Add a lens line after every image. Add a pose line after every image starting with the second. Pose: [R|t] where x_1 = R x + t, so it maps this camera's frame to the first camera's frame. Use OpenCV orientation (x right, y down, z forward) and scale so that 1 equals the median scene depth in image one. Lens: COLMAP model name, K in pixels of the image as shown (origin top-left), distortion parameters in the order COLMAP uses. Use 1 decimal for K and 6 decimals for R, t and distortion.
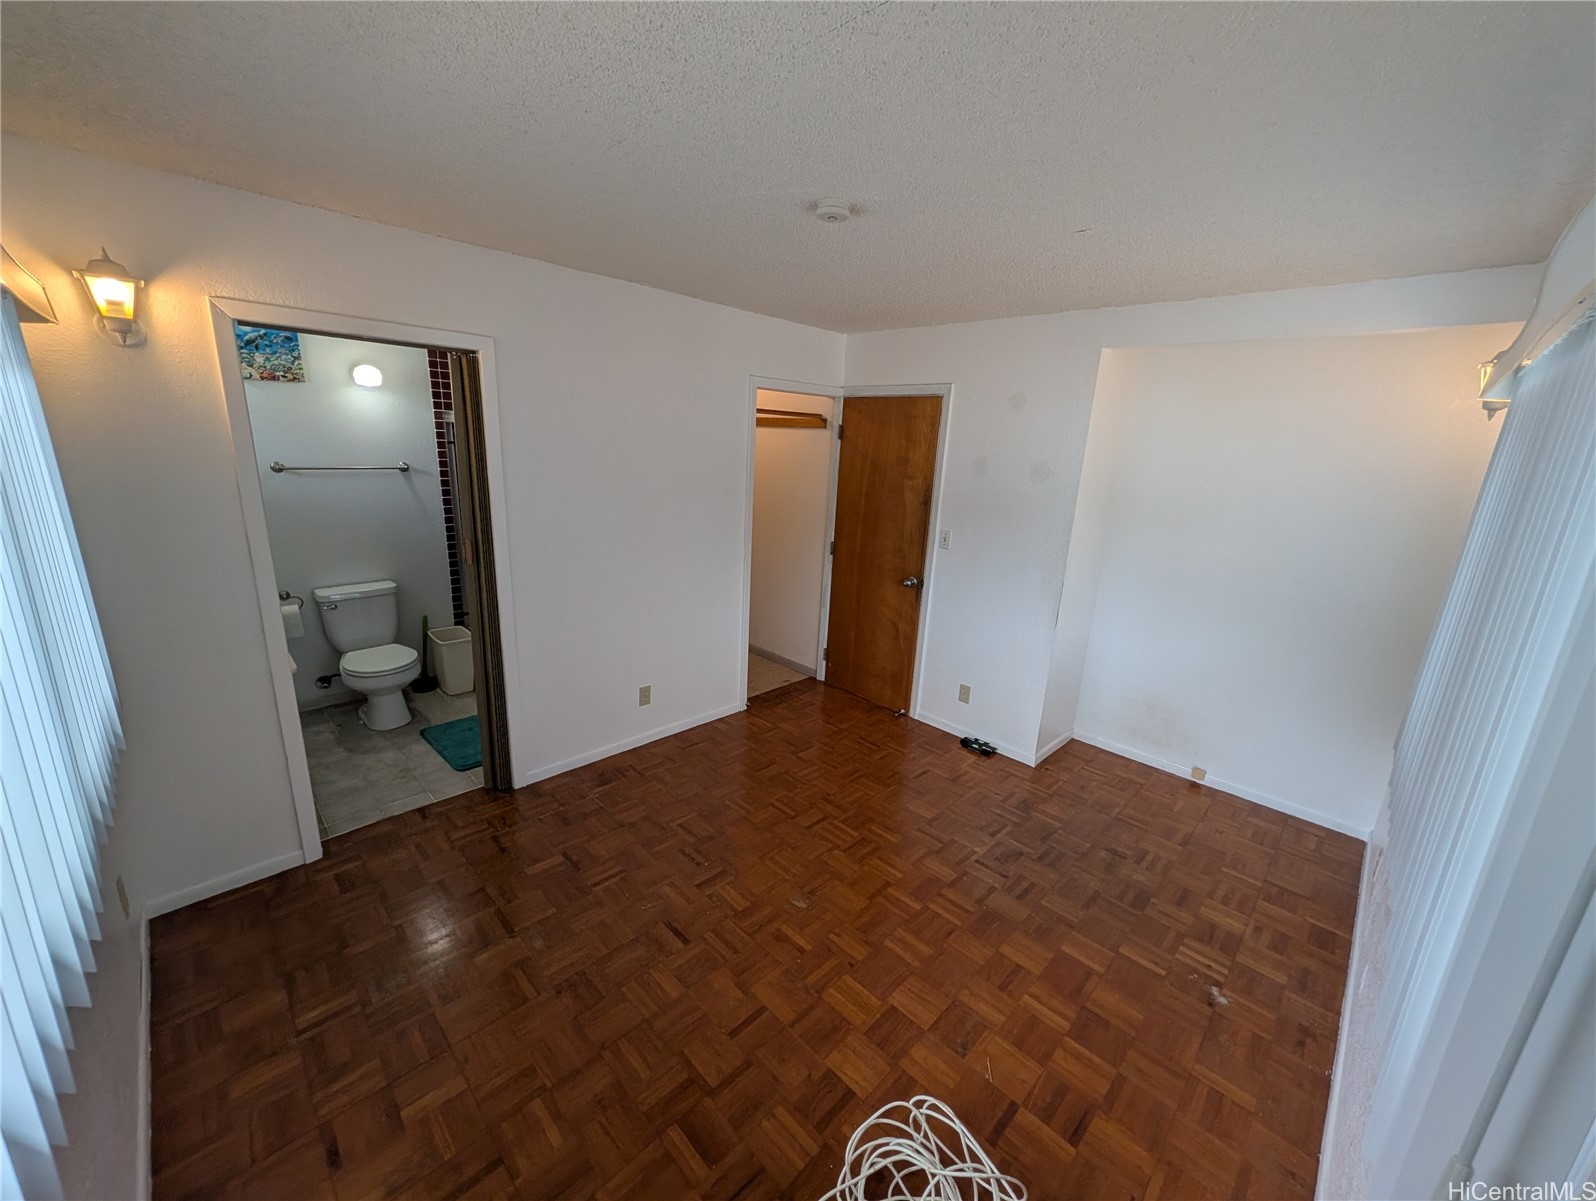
lens RADIAL K [[619.5, 0, 797.8], [0, 619.5, 604.4], [0, 0, 1]] dist [-0.000554, 0.000728]
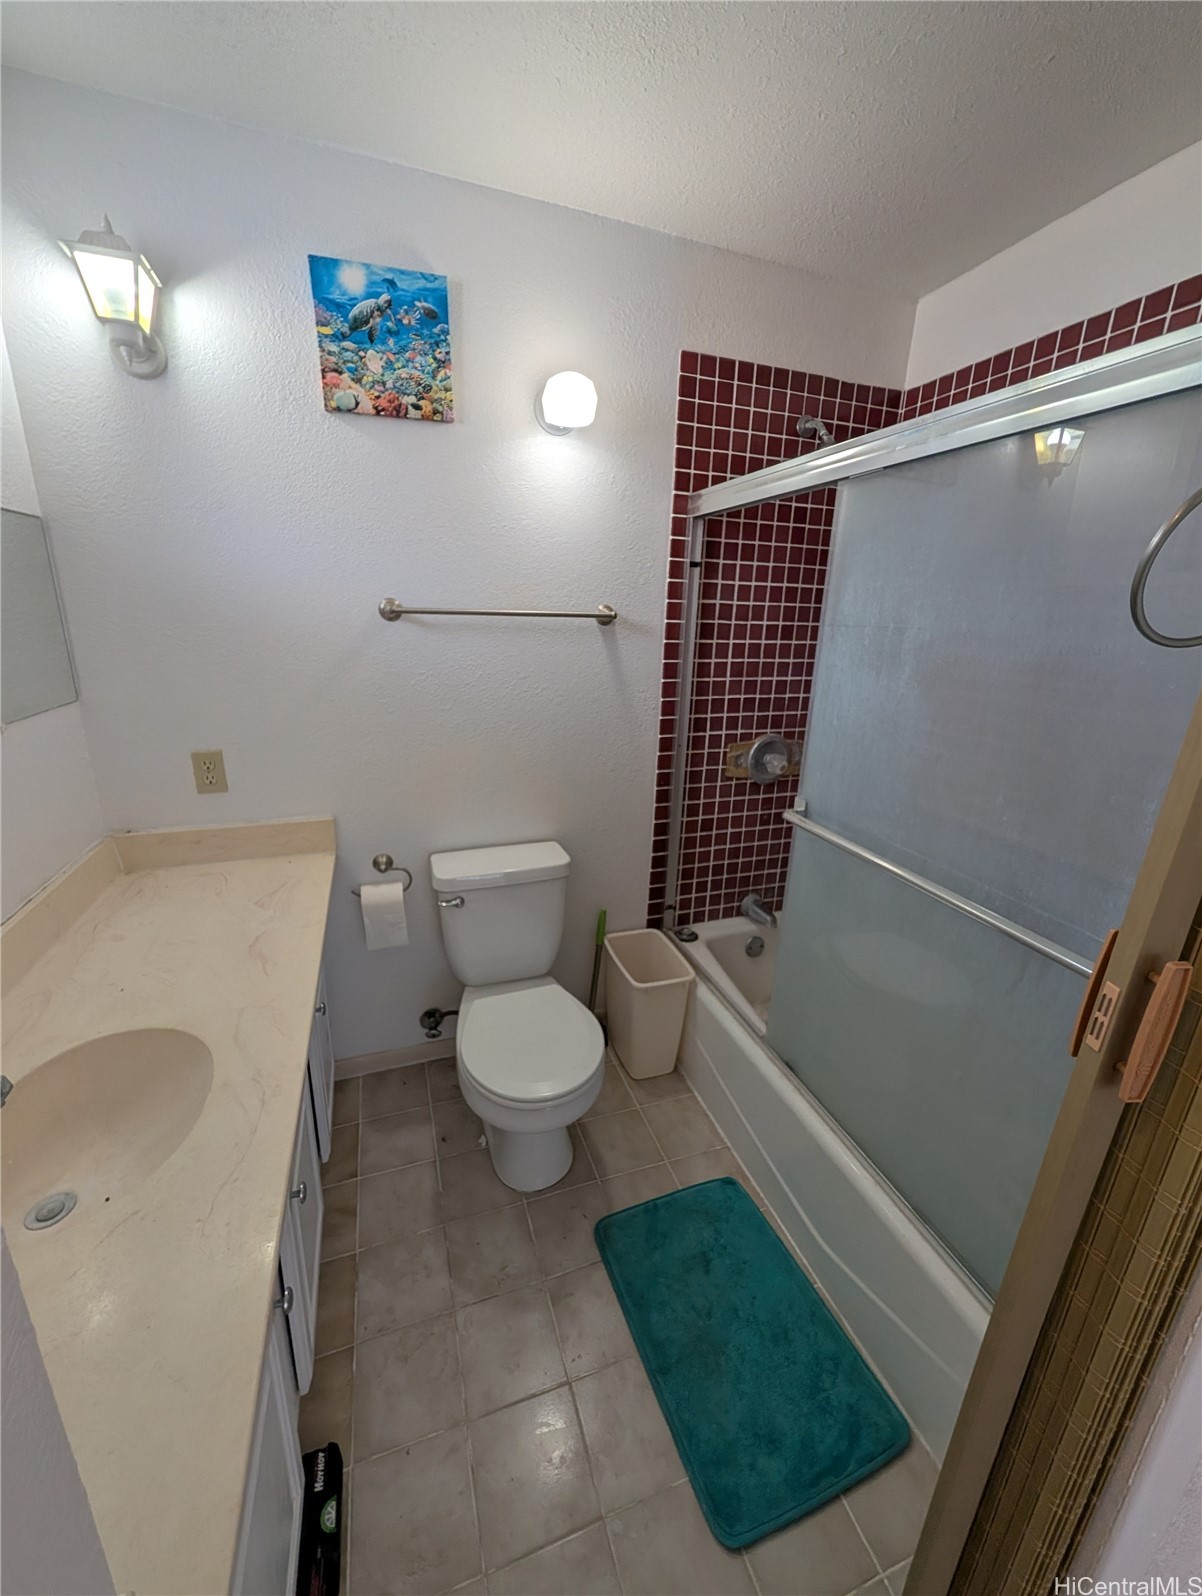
lens RADIAL K [[619.5, 0, 602.7], [0, 619.5, 795.7], [0, 0, 1]] dist [-0.000554, 0.000728]
pose [[0.904156, 0.111550, -0.412382, -0.484415], [-0.103737, 0.993744, 0.041364, -0.116827], [0.414416, 0.005379, 0.910072, 0.642339]]
